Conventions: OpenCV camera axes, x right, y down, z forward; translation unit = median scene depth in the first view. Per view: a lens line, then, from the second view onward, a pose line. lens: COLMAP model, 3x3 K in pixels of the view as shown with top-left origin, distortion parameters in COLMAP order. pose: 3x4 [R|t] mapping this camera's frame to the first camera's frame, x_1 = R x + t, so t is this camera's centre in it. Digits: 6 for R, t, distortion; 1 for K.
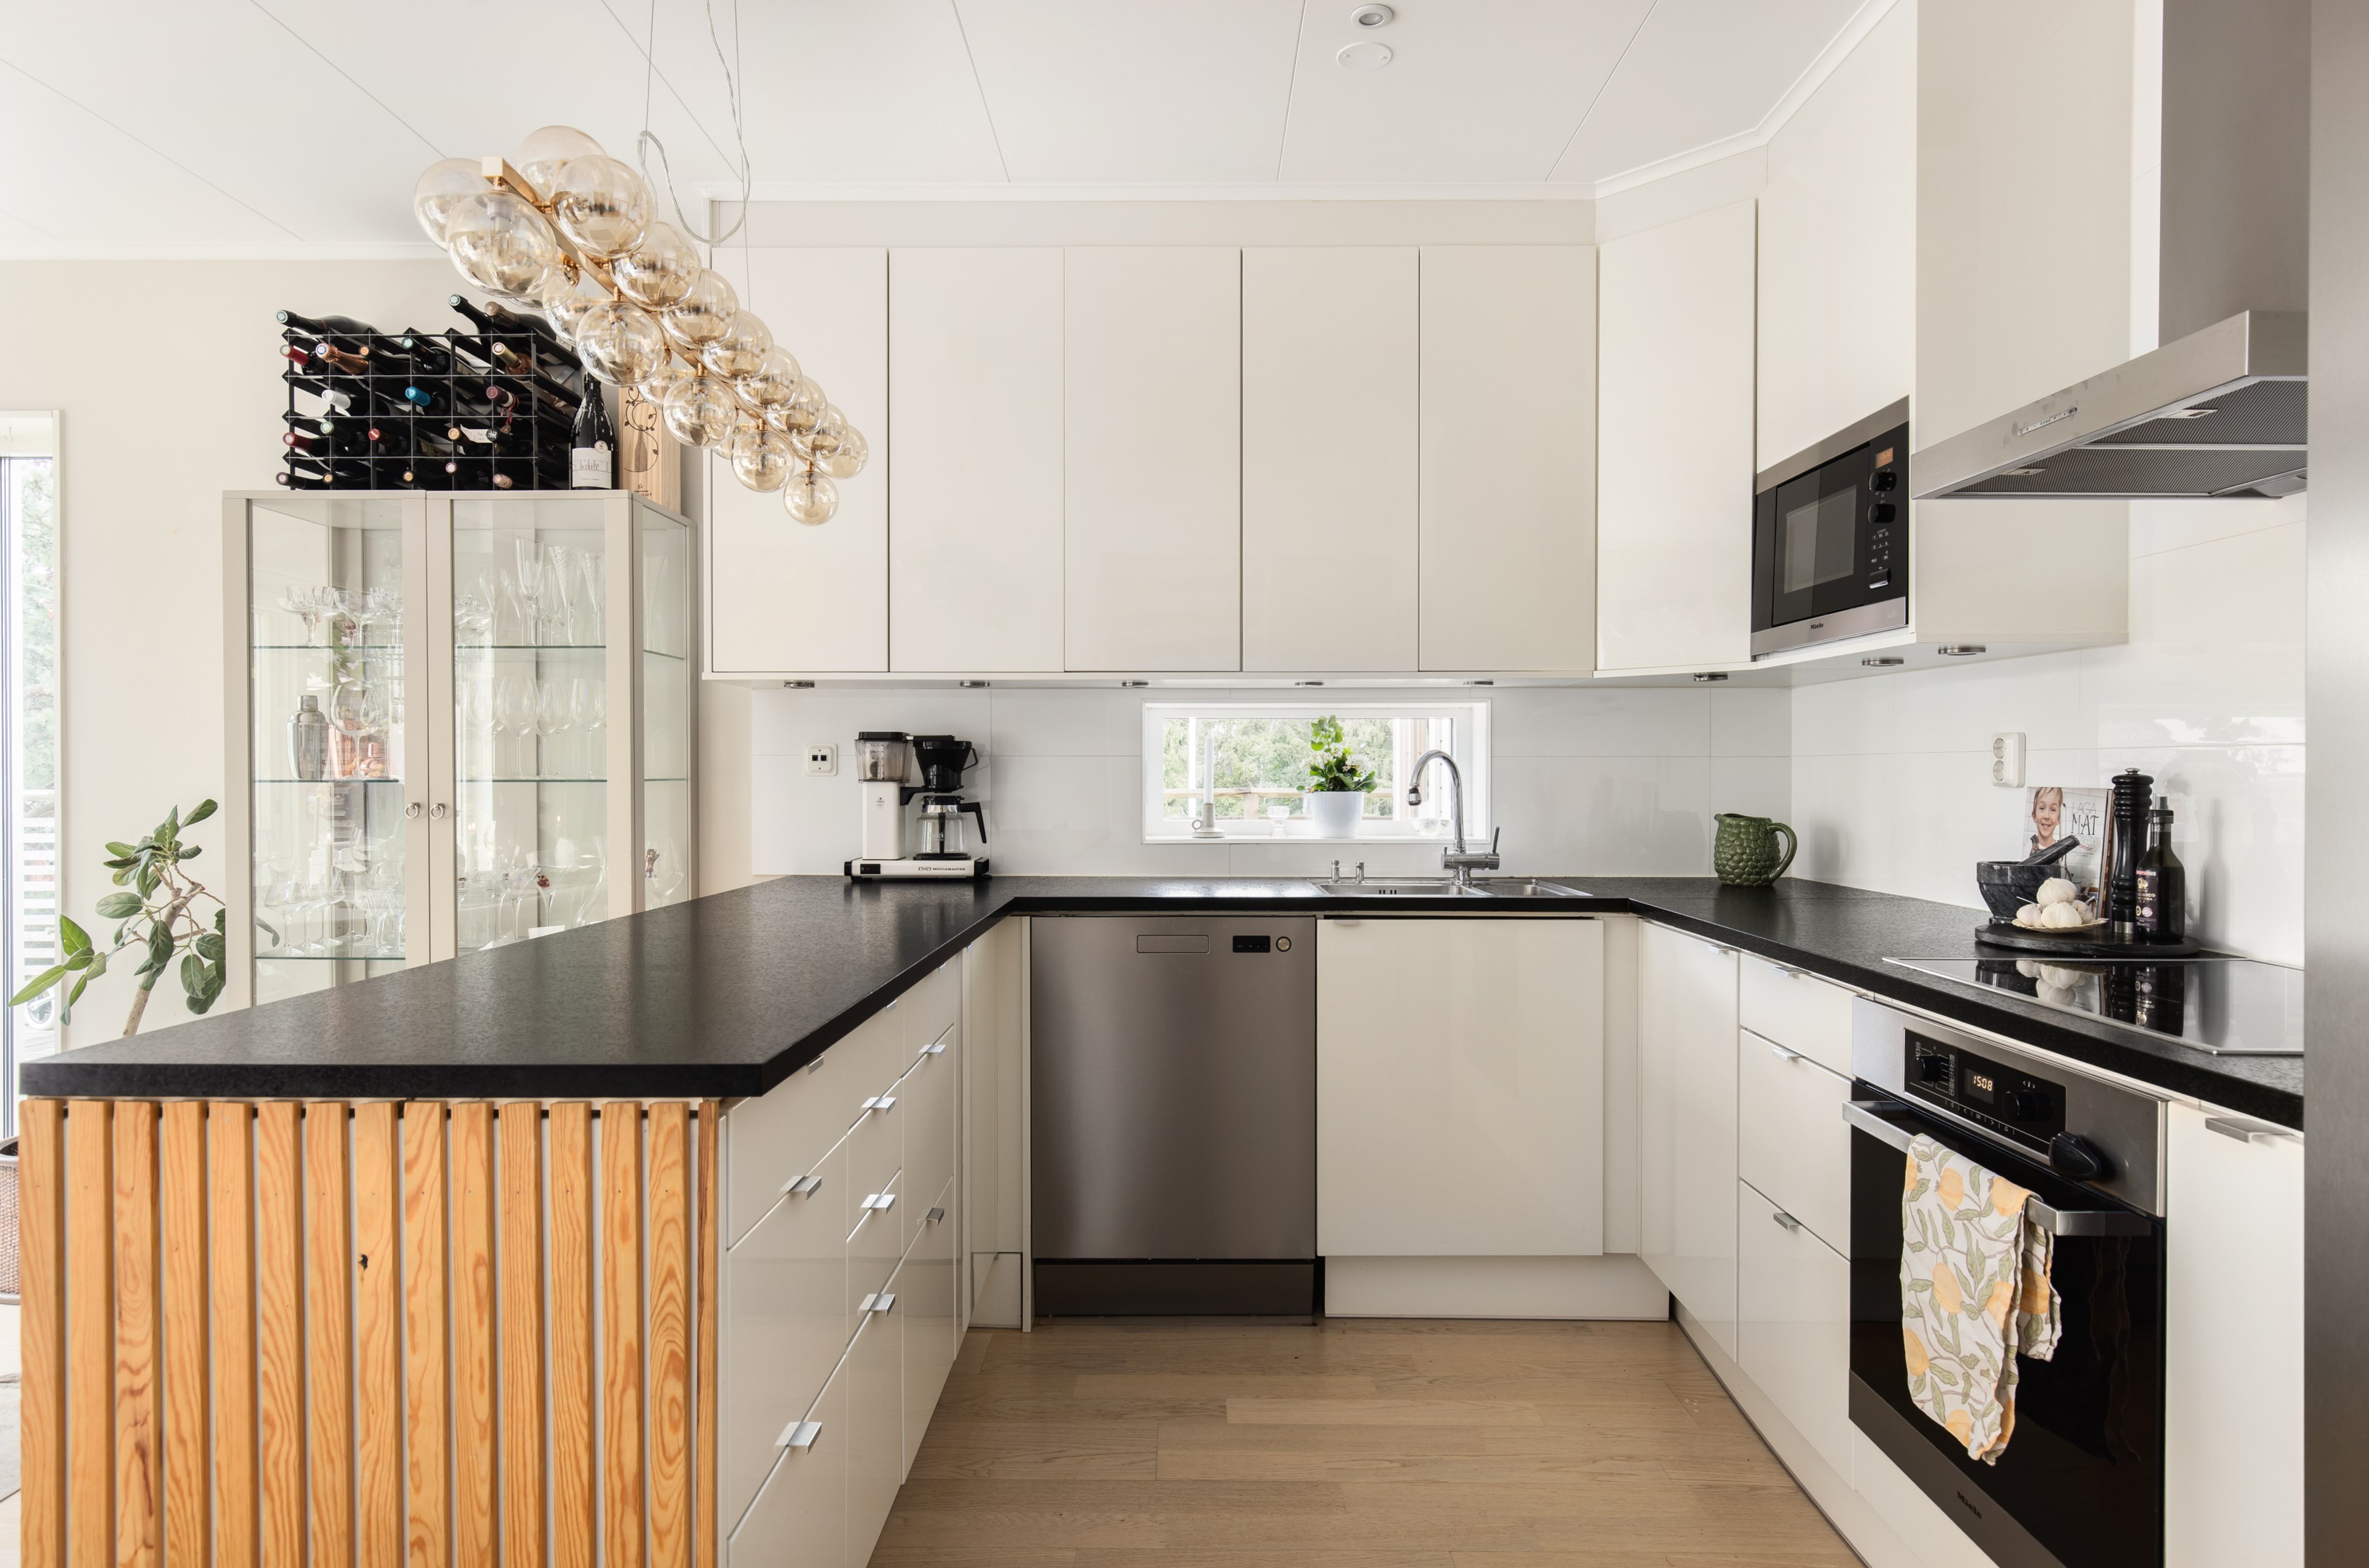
lens RADIAL K [[1361.8, 0, 1185.4], [0, 1361.8, 768.7], [0, 0, 1]] dist [0.002926, 0.002134]
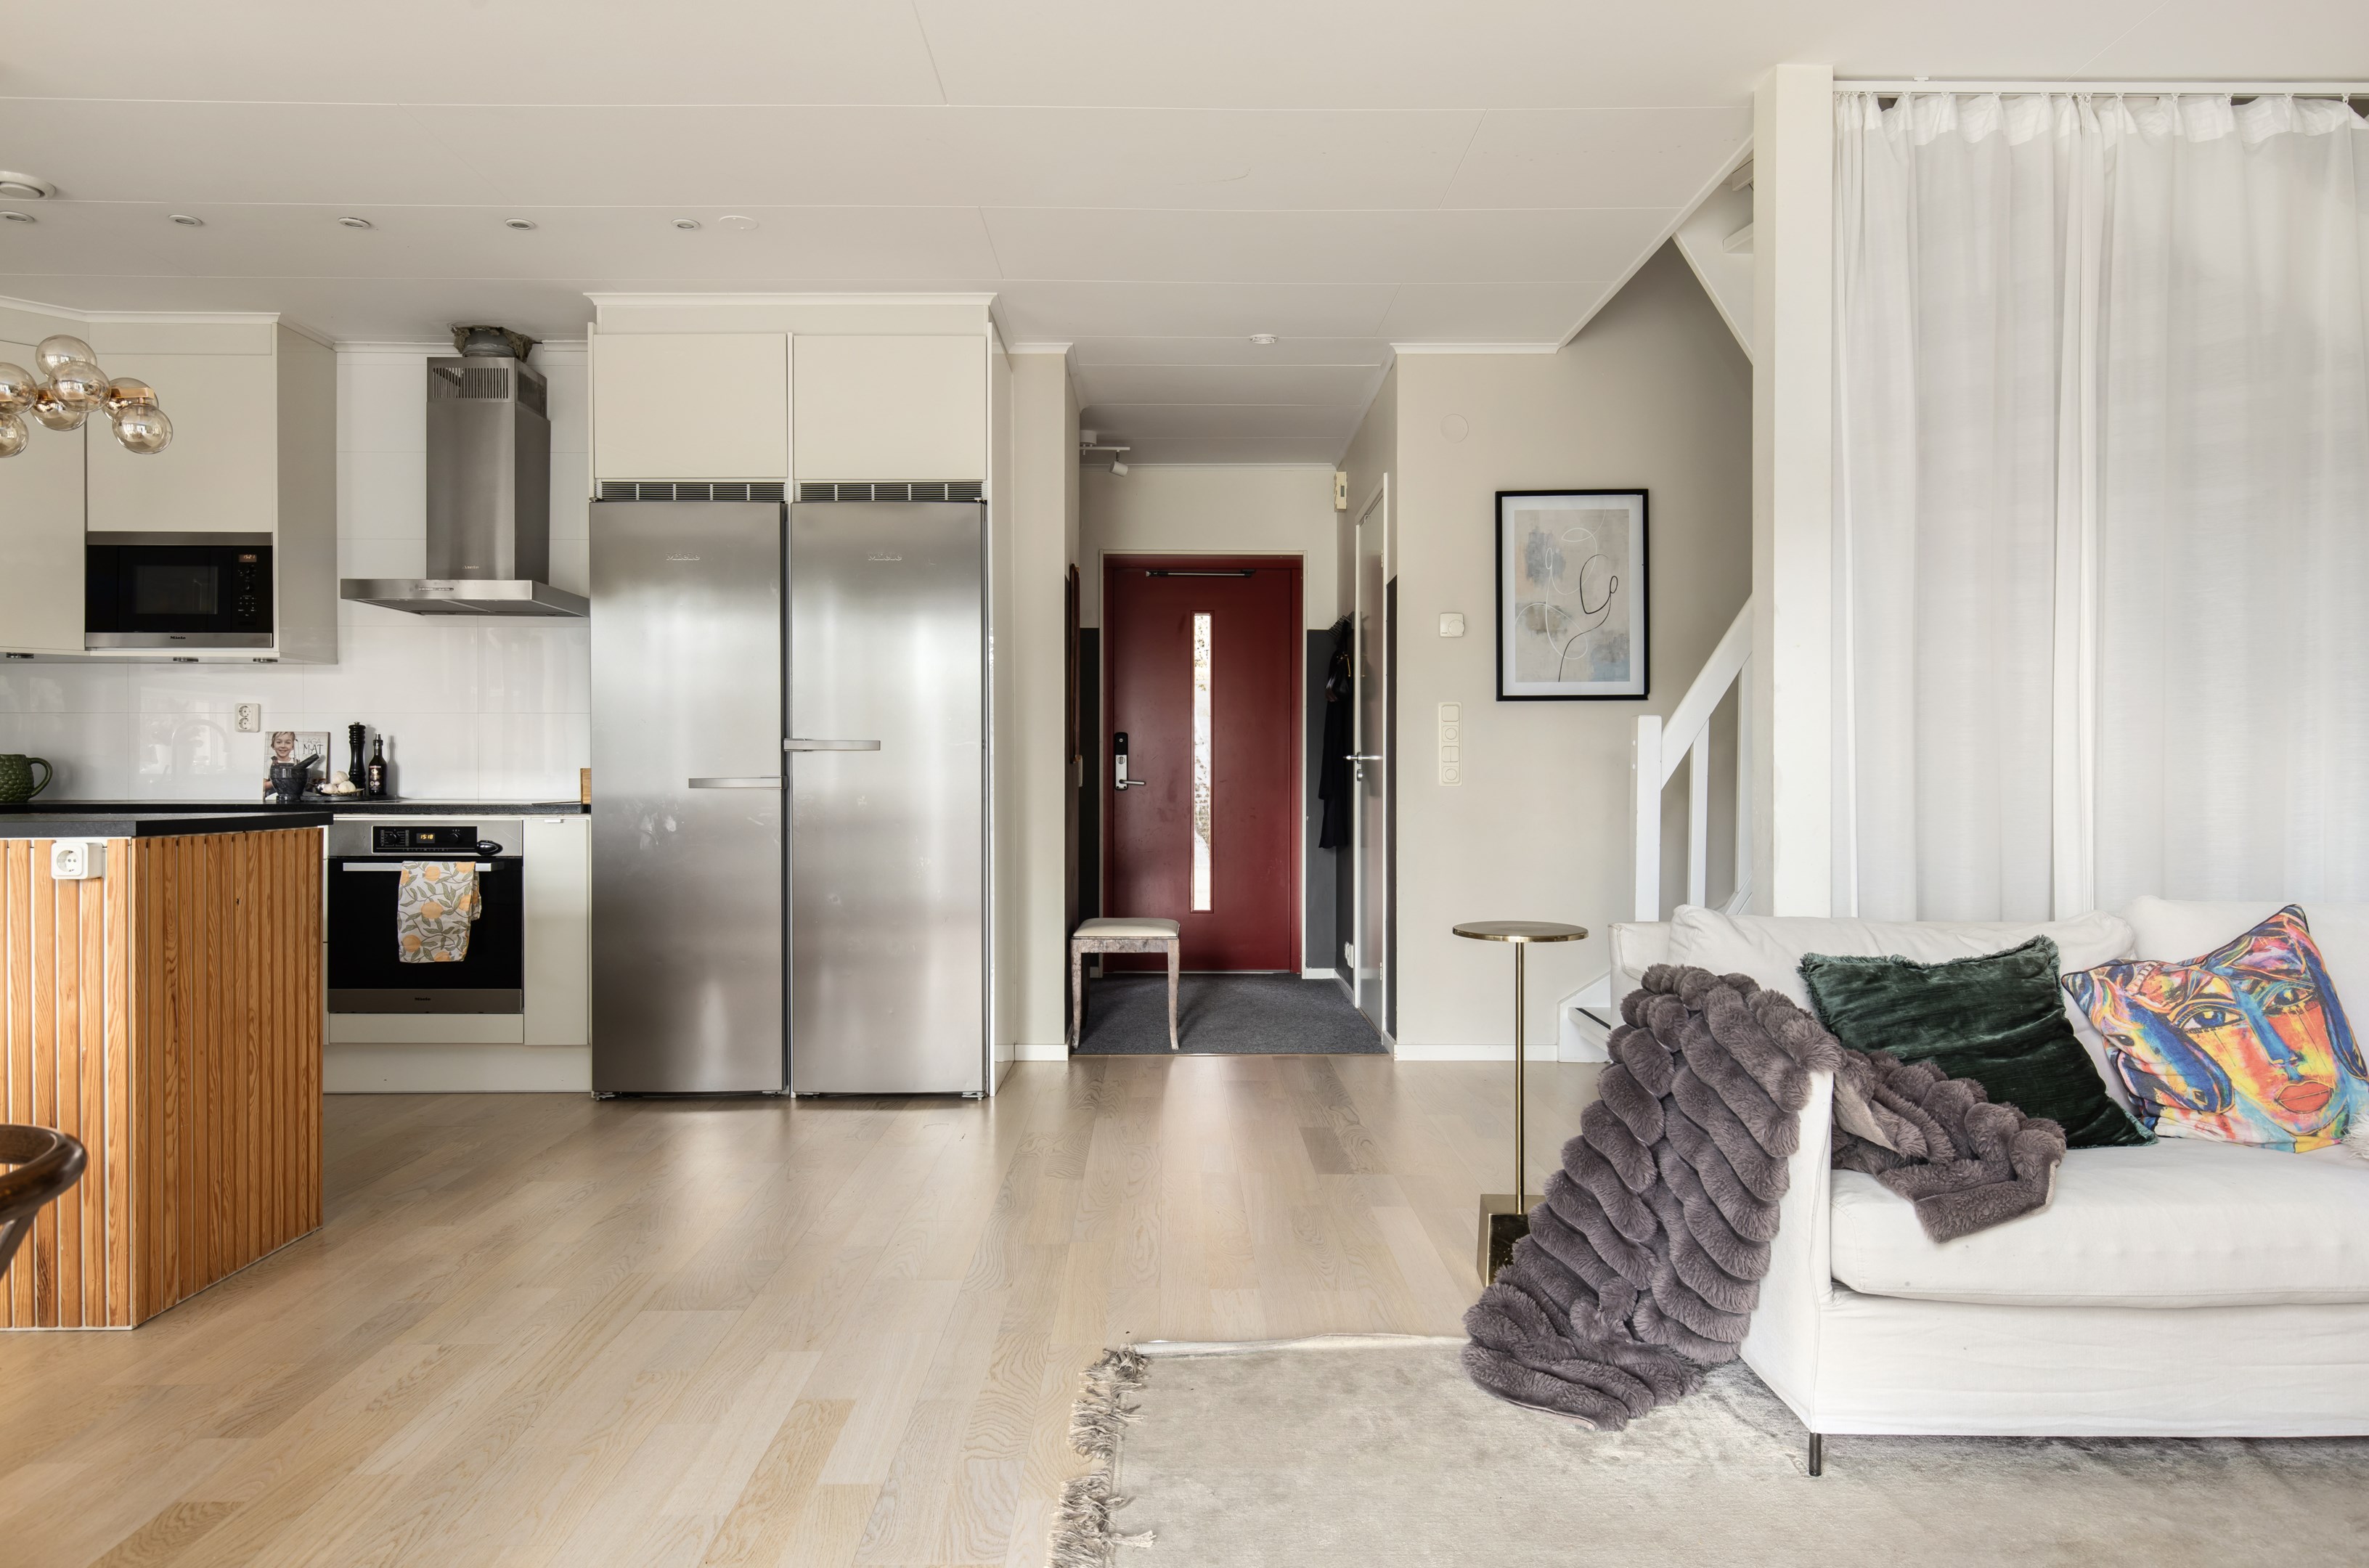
lens RADIAL K [[1505.5, 0, 1185.3], [0, 1505.5, 774.3], [0, 0, 1]] dist [-0.001975, -0.000287]
pose [[-0.009273, -0.005370, 0.999943, -1.966184], [-0.000296, 0.999986, 0.005368, 0.079308], [-0.999957, -0.000246, -0.009275, -0.367288]]
